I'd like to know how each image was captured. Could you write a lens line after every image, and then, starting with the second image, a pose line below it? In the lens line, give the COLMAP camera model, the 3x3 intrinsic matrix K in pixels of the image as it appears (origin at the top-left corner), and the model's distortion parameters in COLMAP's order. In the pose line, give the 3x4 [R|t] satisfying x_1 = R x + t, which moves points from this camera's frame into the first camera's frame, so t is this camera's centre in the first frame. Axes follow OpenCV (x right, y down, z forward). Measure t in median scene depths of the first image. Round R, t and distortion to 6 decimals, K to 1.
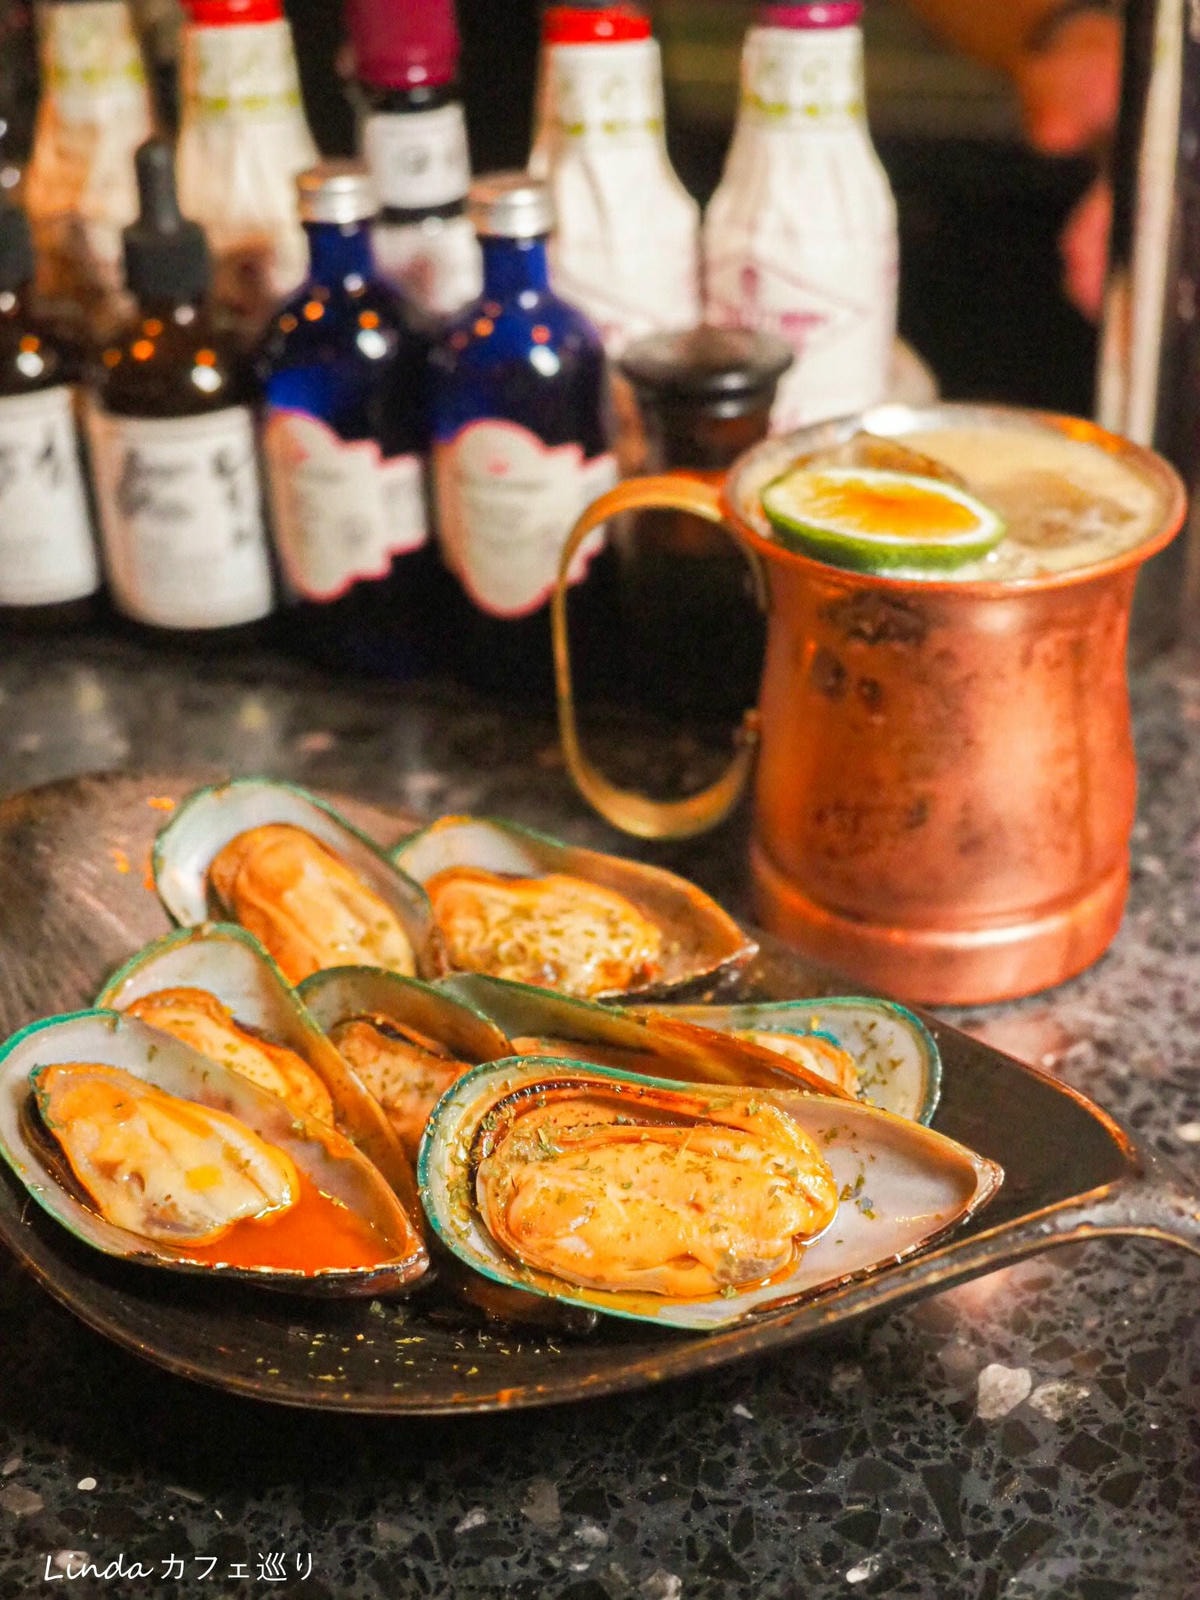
lens RADIAL K [[2298.6, 0, 600.0], [0, 2298.6, 800.0], [0, 0, 1]] dist [0.029687, -0.028214]
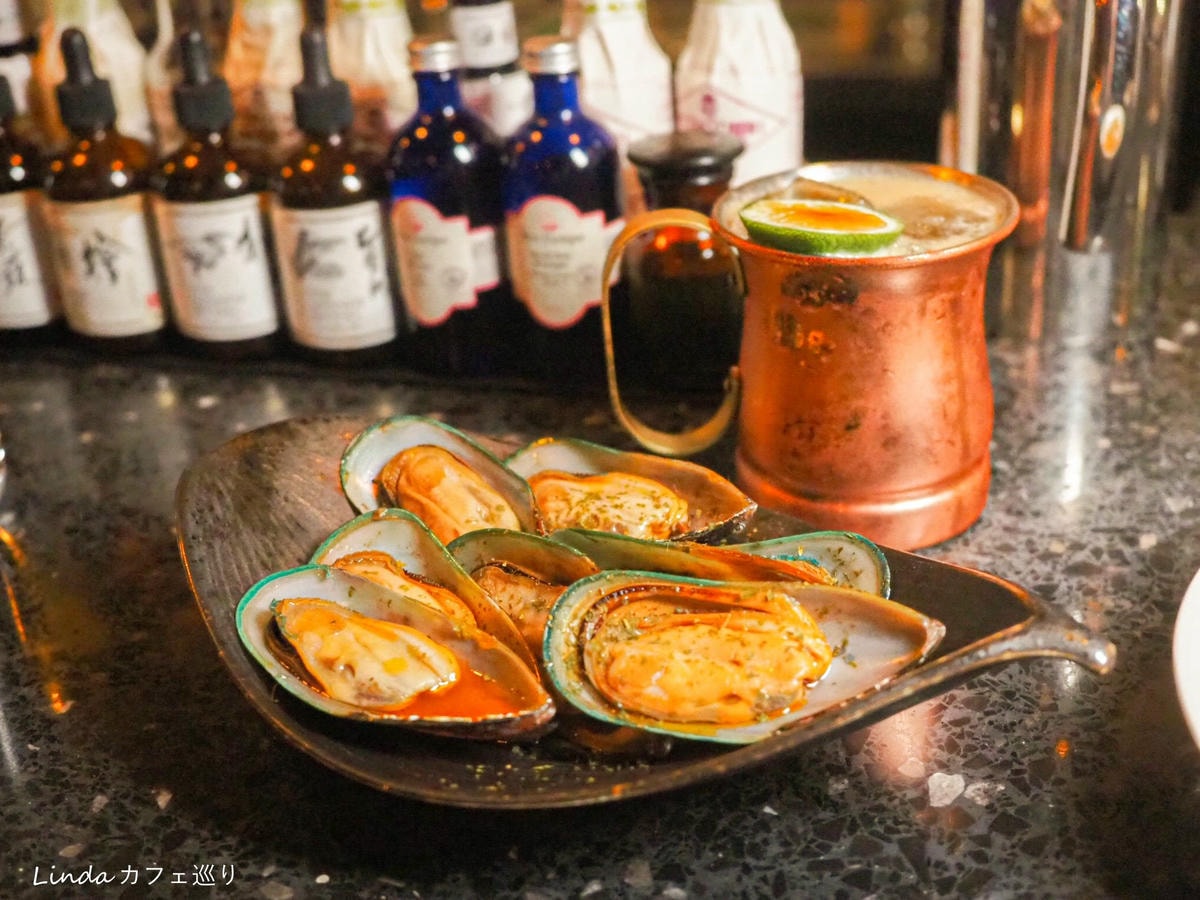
lens RADIAL K [[1520.6, 0, 600.0], [0, 1520.6, 450.0], [0, 0, 1]] dist [0.011053, 0.064296]
pose [[0.998863, -0.041493, 0.023468, -0.051379], [0.042942, 0.996959, -0.065027, 0.083556], [-0.020698, 0.065961, 0.997607, 0.021257]]
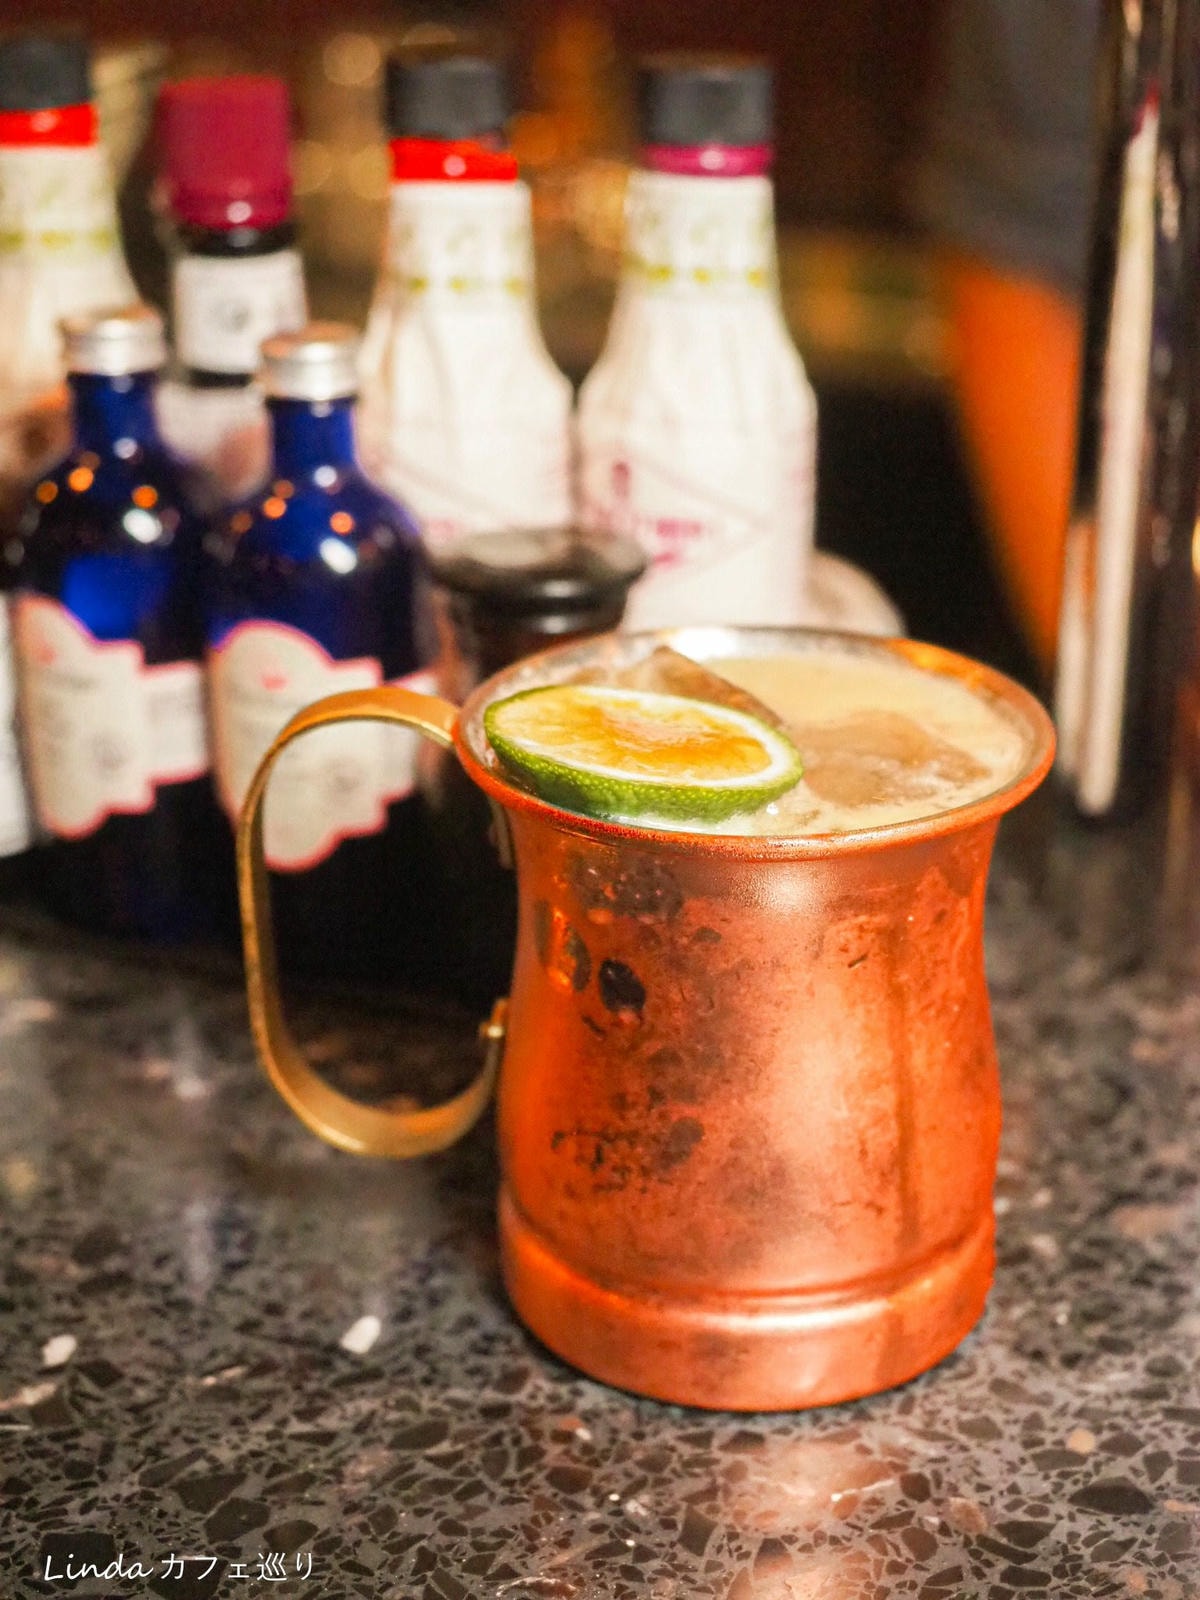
lens RADIAL K [[2595.4, 0, 632.3], [0, 2595.4, 800.7], [0, 0, 1]] dist [0.034310, -0.102035]
pose [[0.995880, 0.065267, -0.062955, 0.174907], [-0.073044, 0.988767, -0.130397, 0.006191], [0.053737, 0.134458, 0.989461, 0.150167]]
